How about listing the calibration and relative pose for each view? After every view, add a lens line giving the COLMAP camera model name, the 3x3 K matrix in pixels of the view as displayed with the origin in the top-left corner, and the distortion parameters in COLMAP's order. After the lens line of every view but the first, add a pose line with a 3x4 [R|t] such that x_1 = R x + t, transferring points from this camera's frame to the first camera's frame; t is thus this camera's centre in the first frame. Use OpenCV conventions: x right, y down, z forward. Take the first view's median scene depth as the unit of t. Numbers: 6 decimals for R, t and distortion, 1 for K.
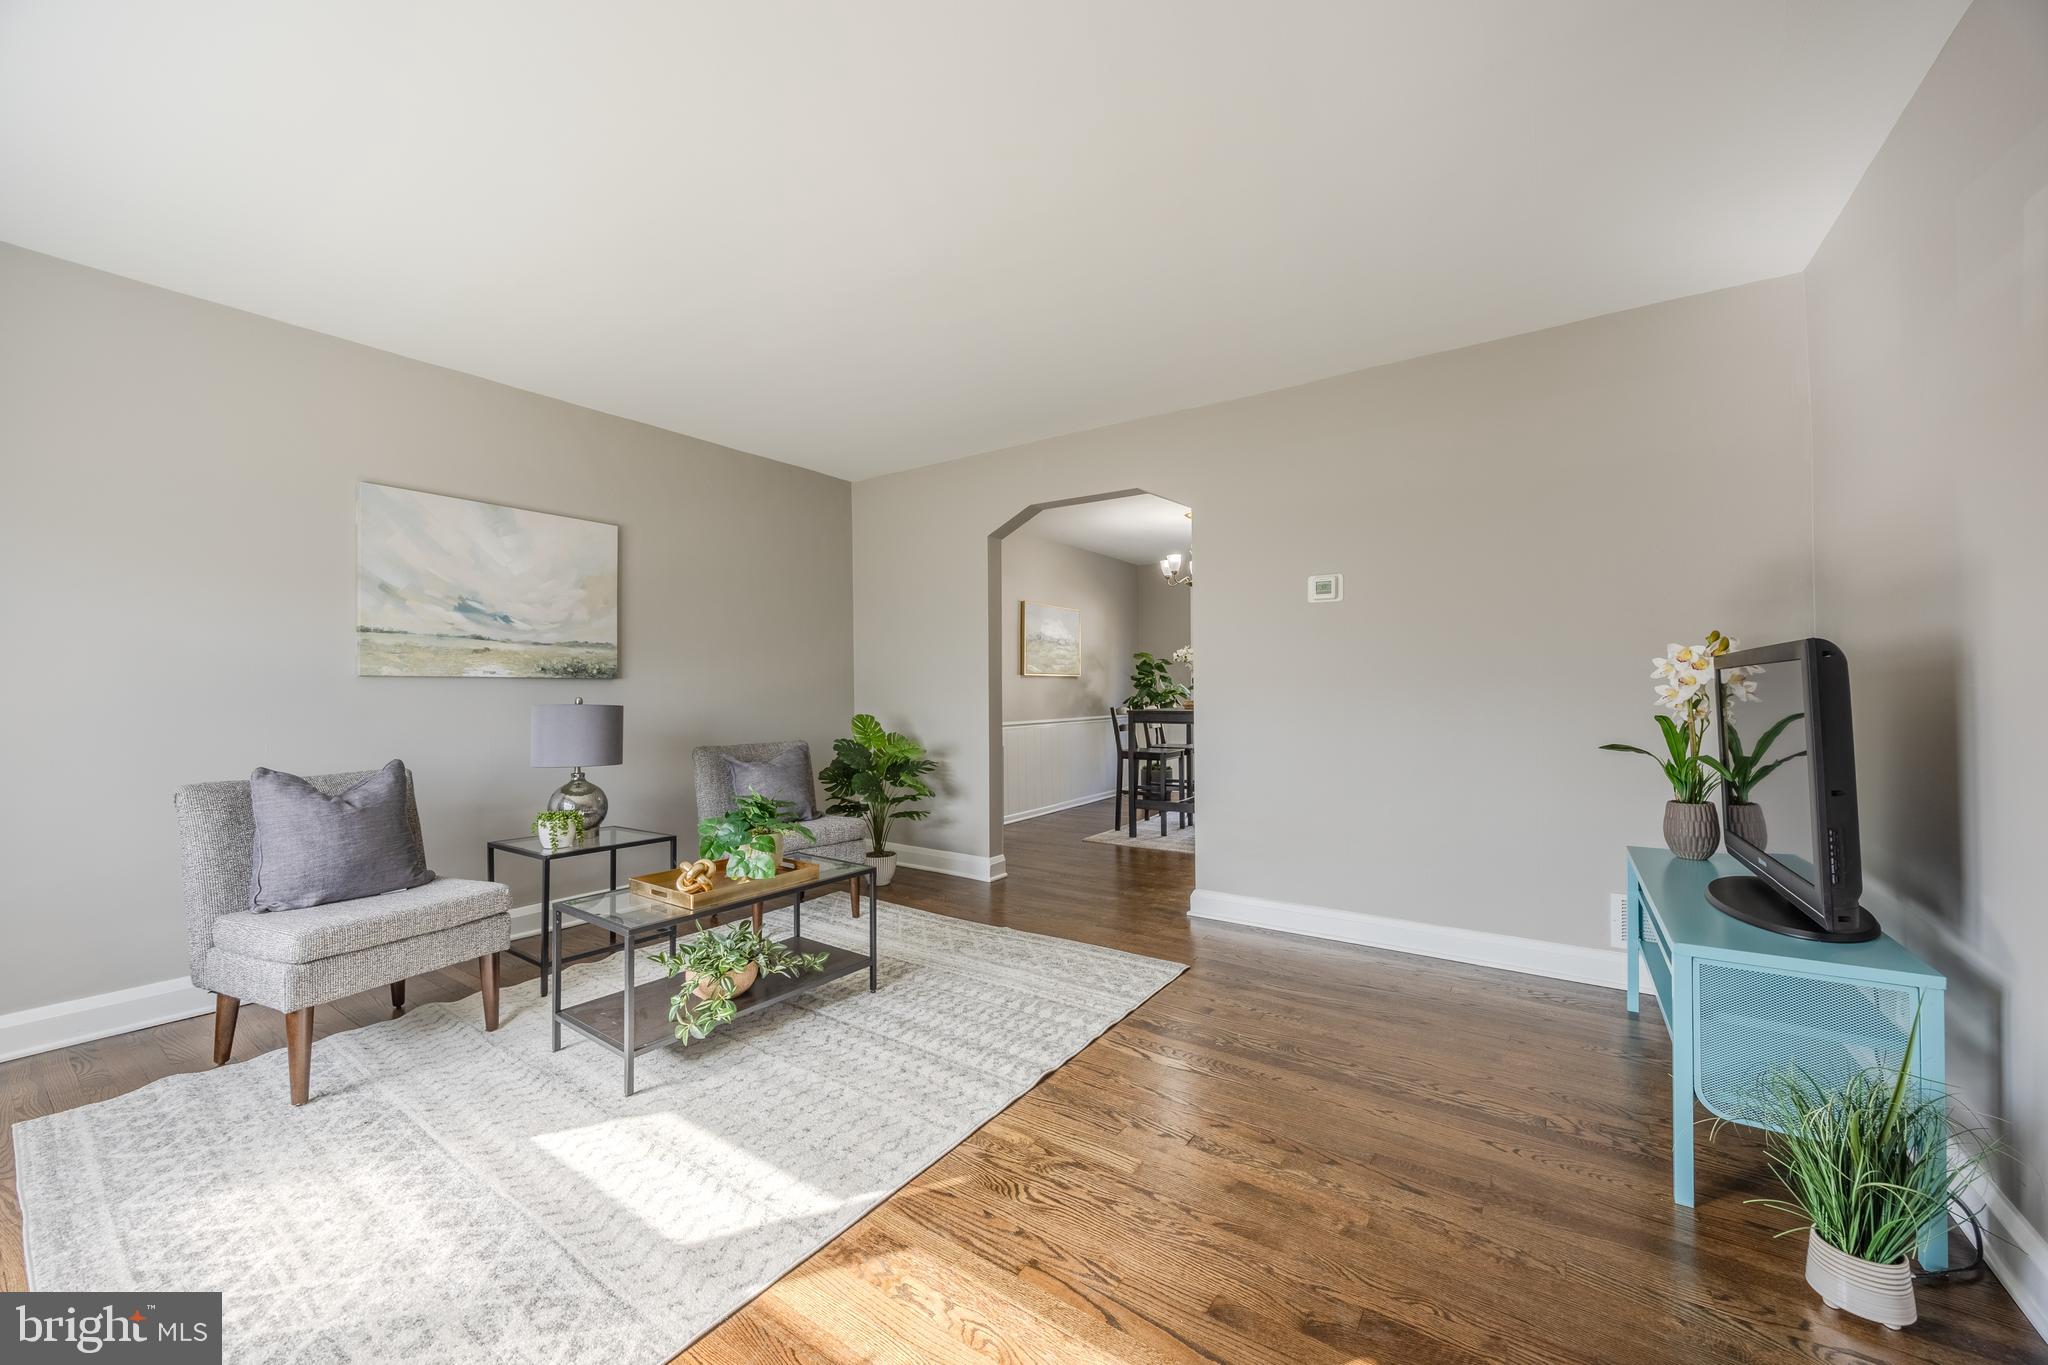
lens RADIAL K [[776.0, 0, 1017.6], [0, 776.0, 687.6], [0, 0, 1]] dist [-0.001271, -0.000271]
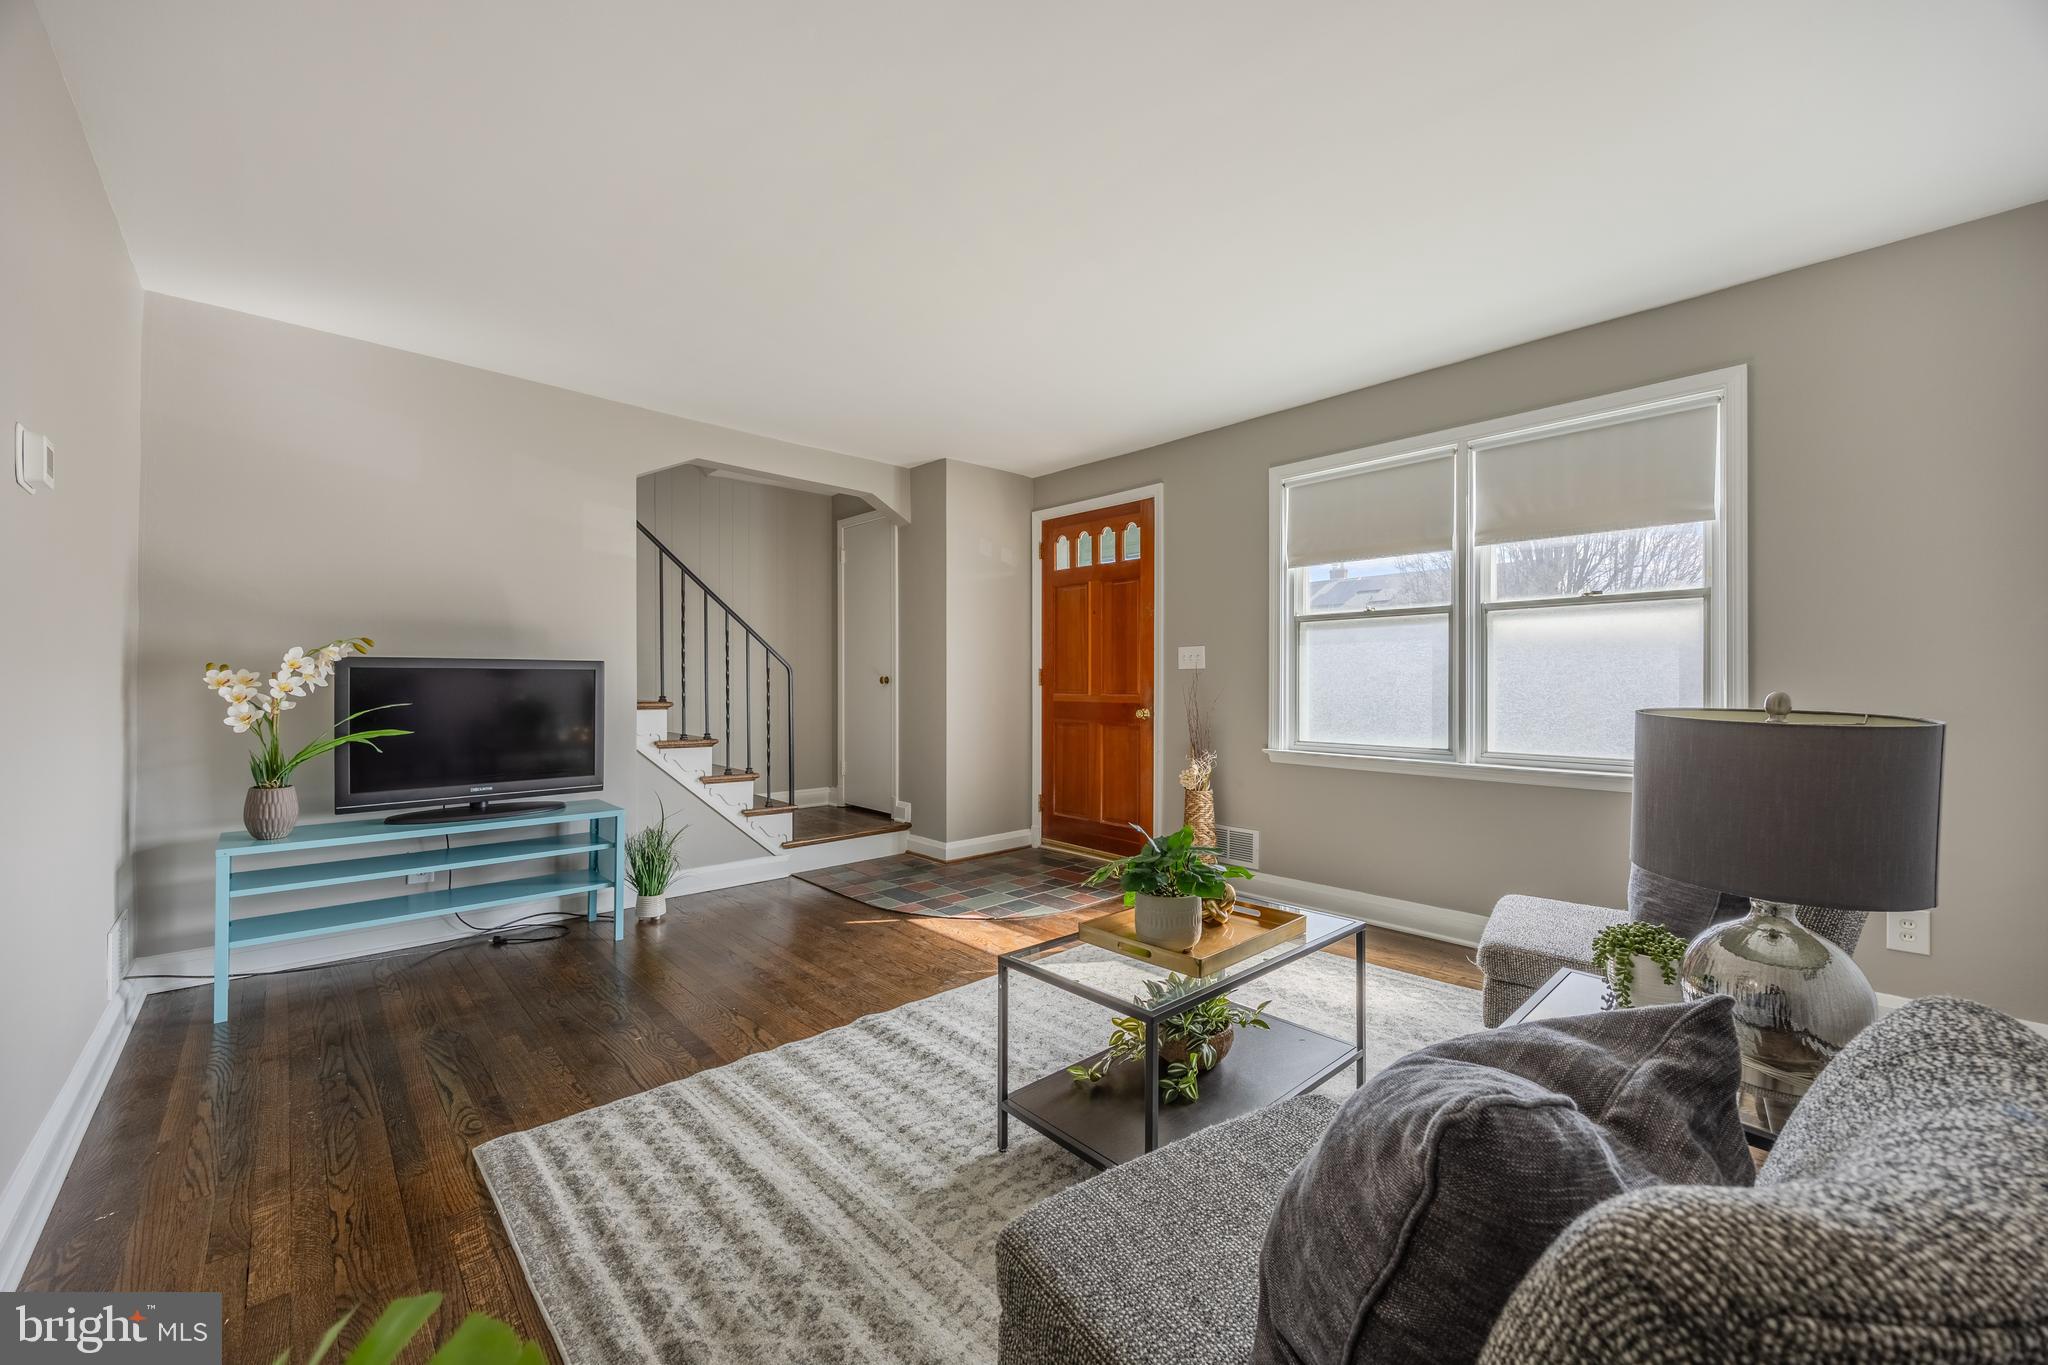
lens RADIAL K [[781.6, 0, 1017.9], [0, 781.6, 687.2], [0, 0, 1]] dist [0.000208, 0.000154]
pose [[-0.979272, 0.002431, 0.202534, -0.292354], [0.001970, 0.999995, -0.002476, 0.009759], [-0.202539, -0.002025, -0.979272, 1.439396]]
